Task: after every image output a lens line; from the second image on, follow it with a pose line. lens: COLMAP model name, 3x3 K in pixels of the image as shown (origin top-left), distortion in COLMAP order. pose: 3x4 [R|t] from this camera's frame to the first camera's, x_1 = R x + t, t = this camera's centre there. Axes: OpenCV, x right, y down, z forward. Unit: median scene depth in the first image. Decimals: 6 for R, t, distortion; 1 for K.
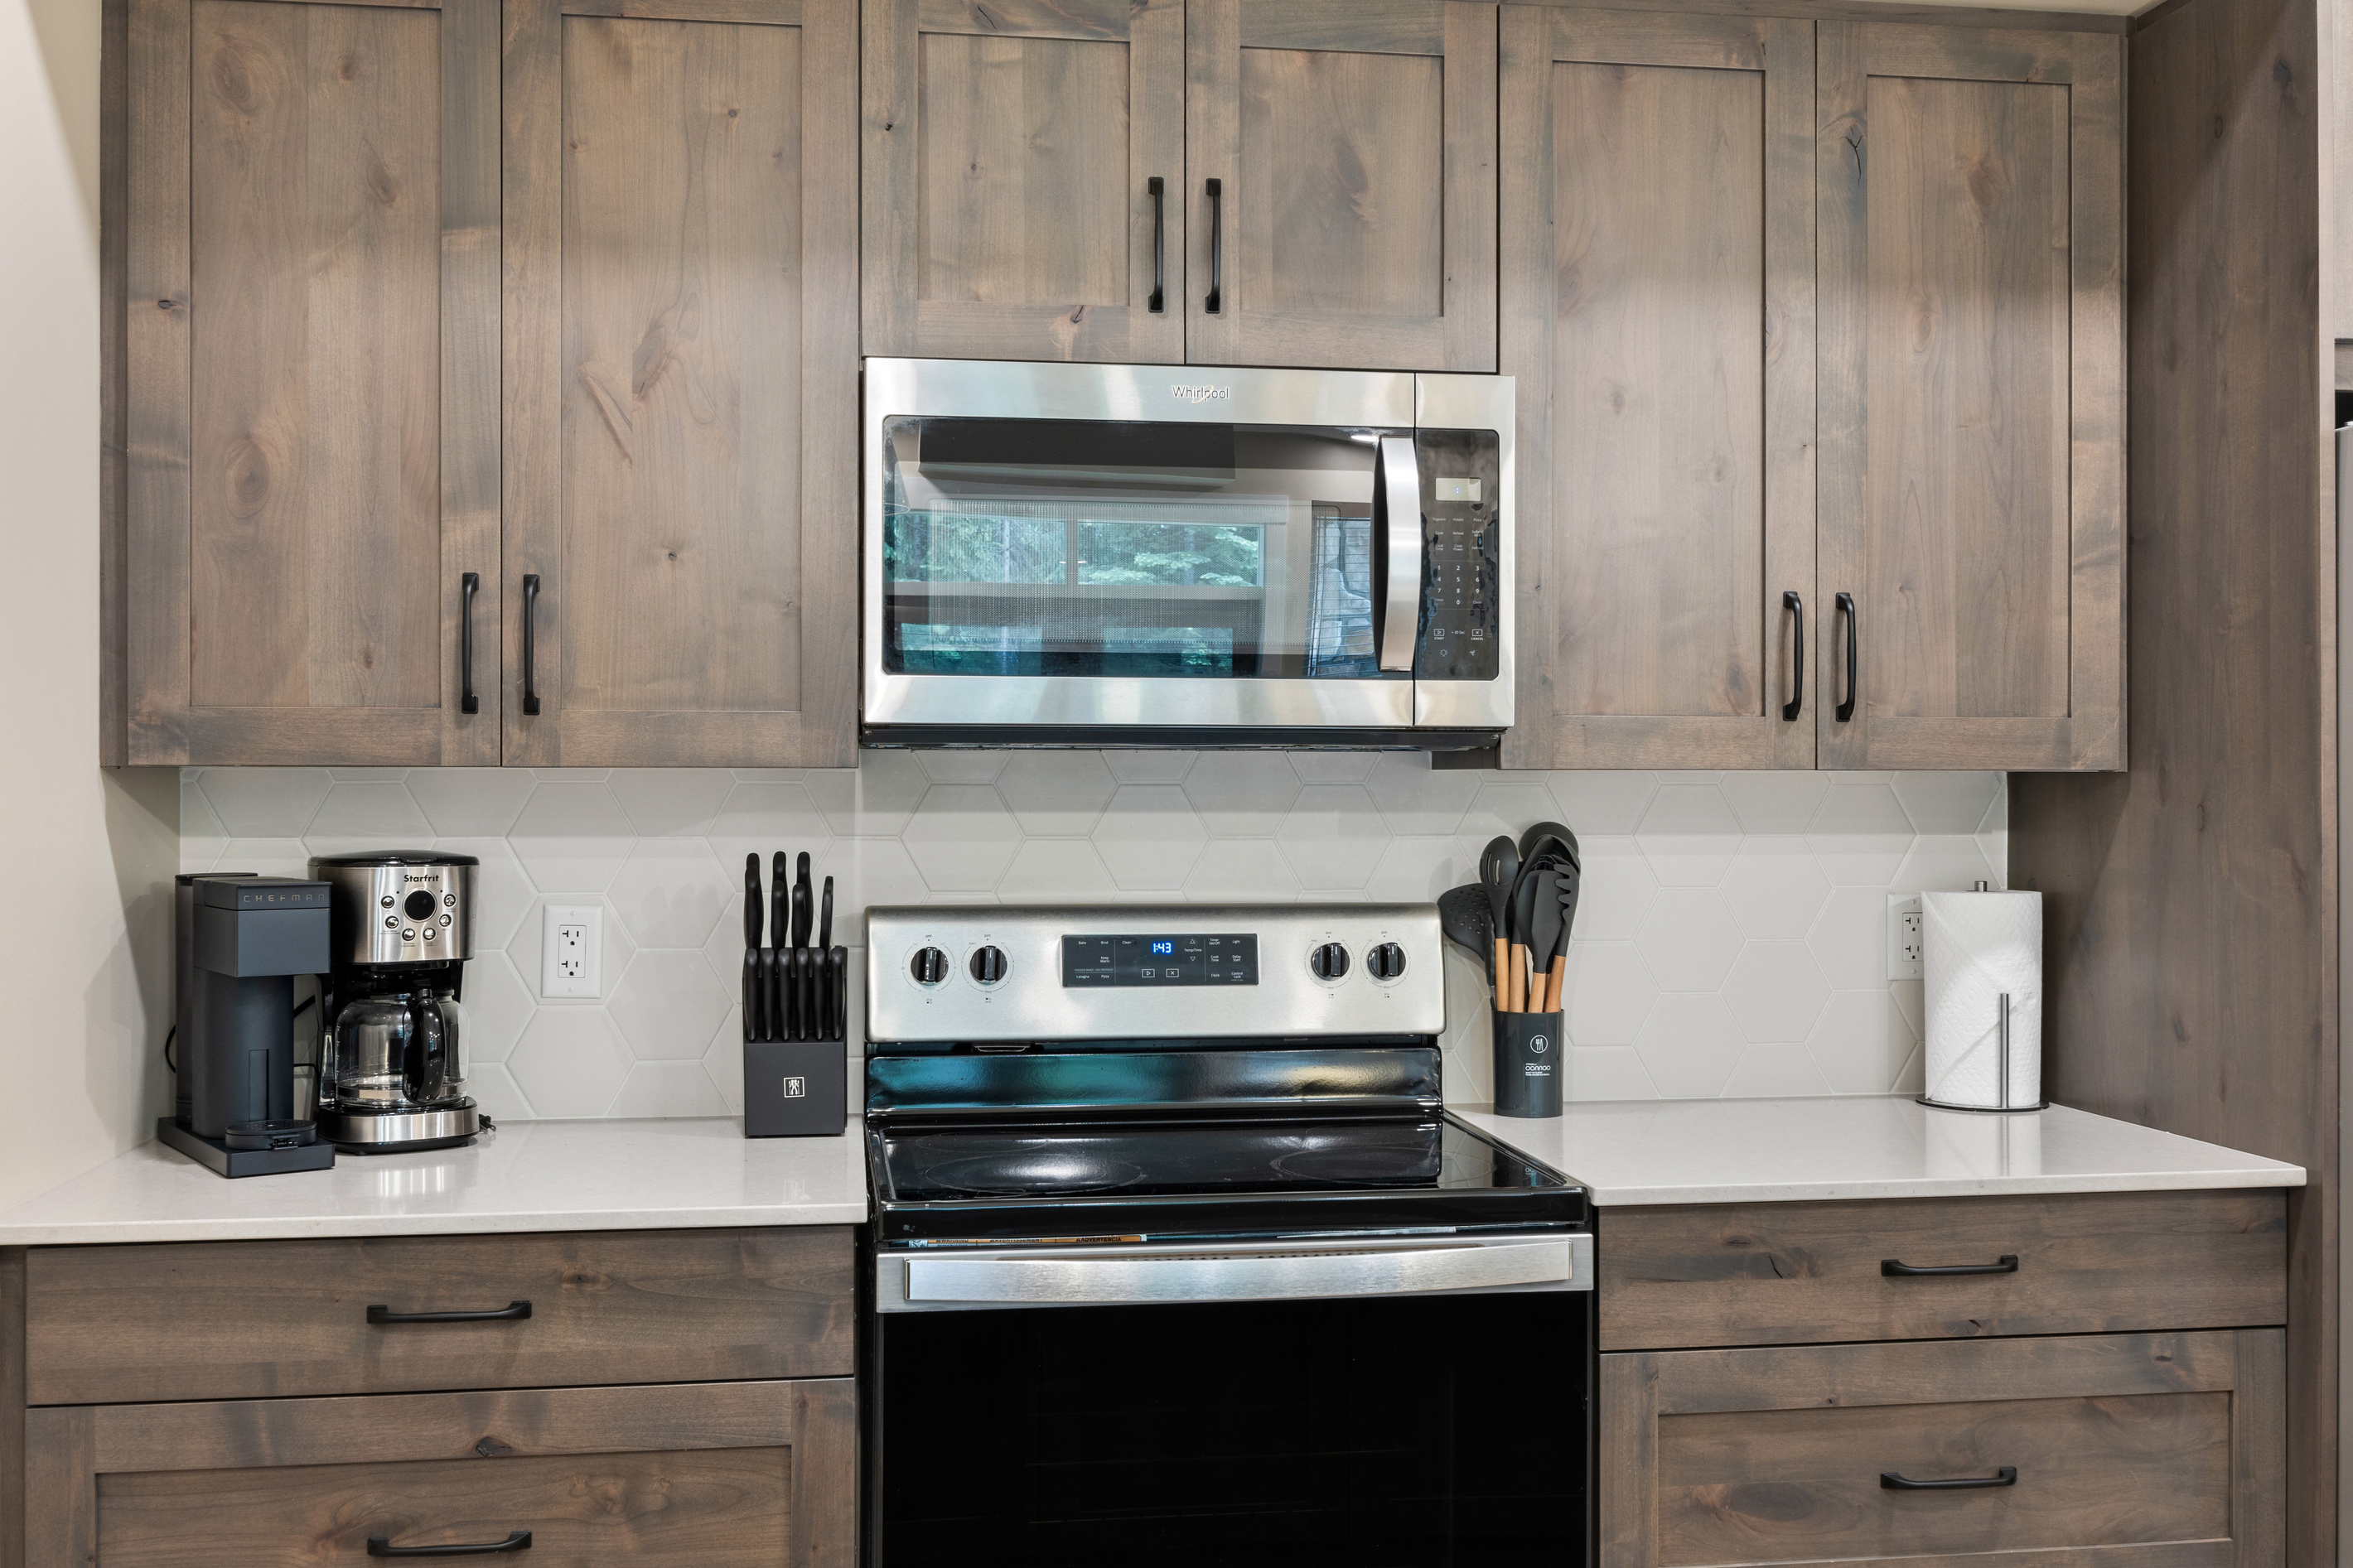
lens RADIAL K [[2295.0, 0, 1165.4], [0, 2295.0, 766.6], [0, 0, 1]] dist [-0.000222, 0.000000]
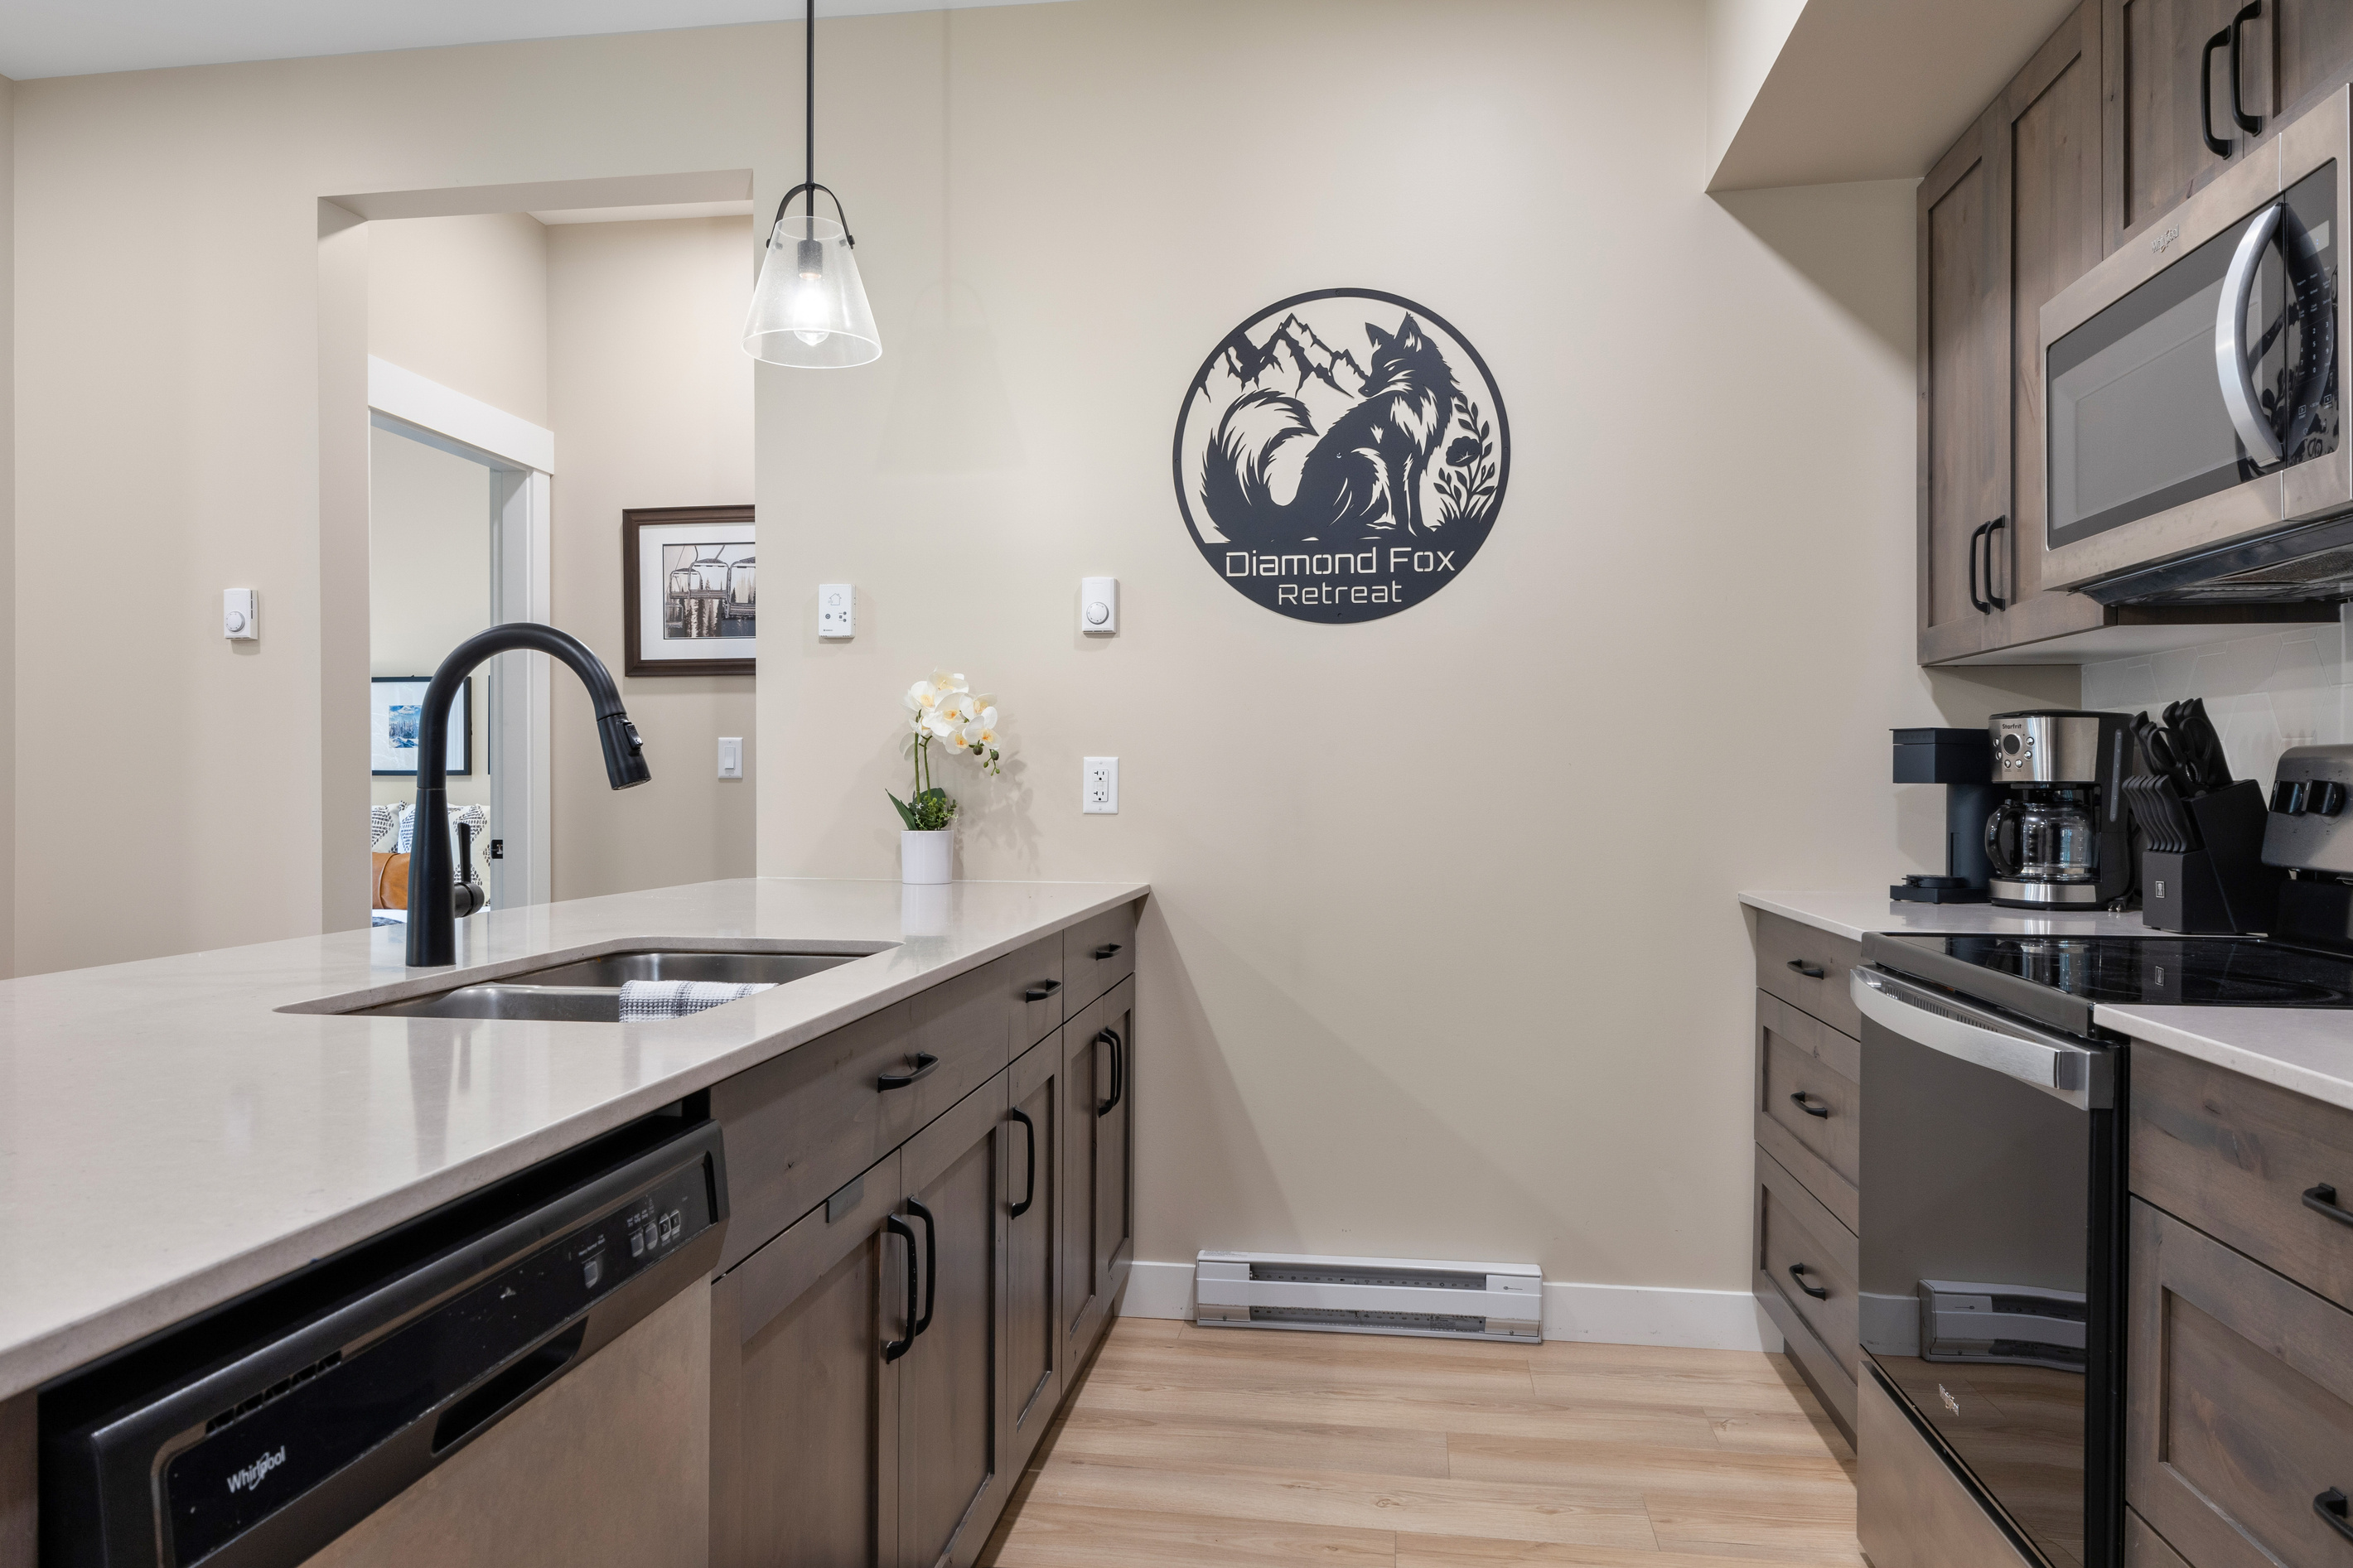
lens RADIAL K [[1585.2, 0, 1164.6], [0, 1585.2, 789.7], [0, 0, 1]] dist [0.004933, -0.007140]
pose [[-0.275205, 0.002910, -0.961381, 0.831027], [0.001609, 0.999995, 0.002566, 0.087081], [0.961384, -0.000840, -0.275209, 0.747927]]
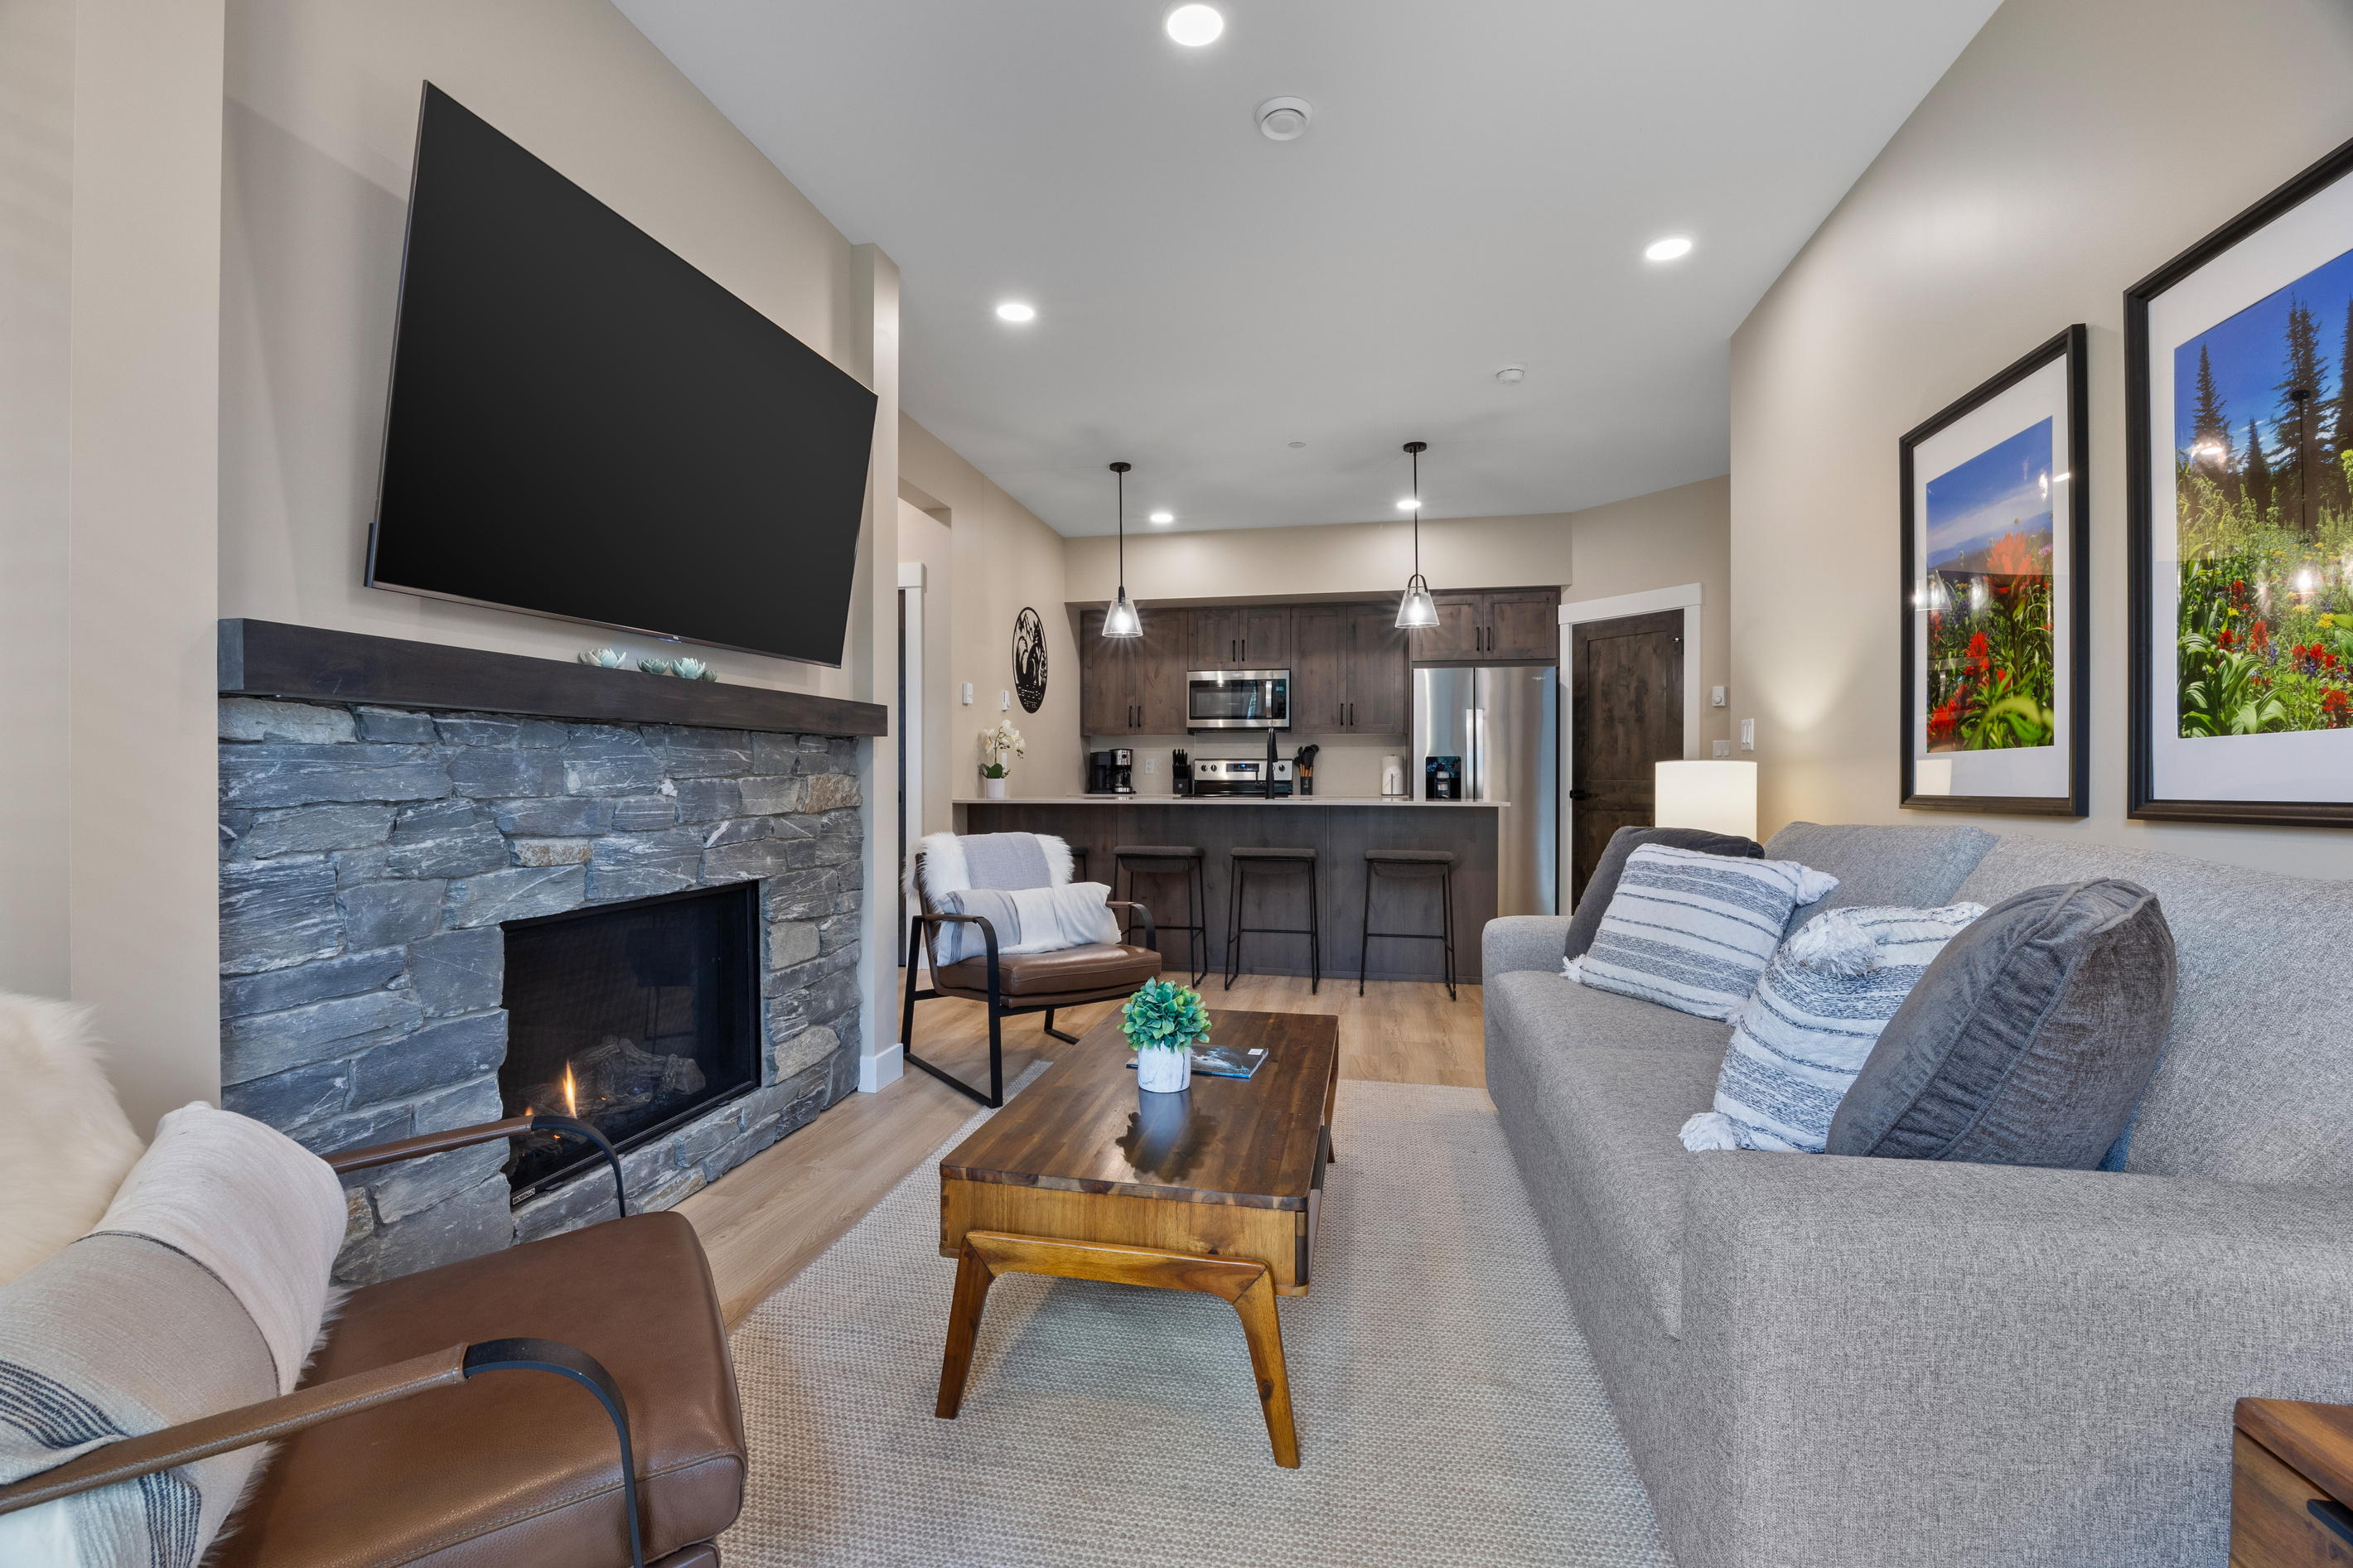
lens RADIAL K [[995.4, 0, 1153.9], [0, 995.4, 775.7], [0, 0, 1]] dist [-0.014727, 0.000036]
pose [[0.941221, 0.000345, -0.337792, 0.721788], [0.000243, 0.999999, 0.001698, 0.111488], [0.337792, -0.001680, 0.941219, -1.666896]]
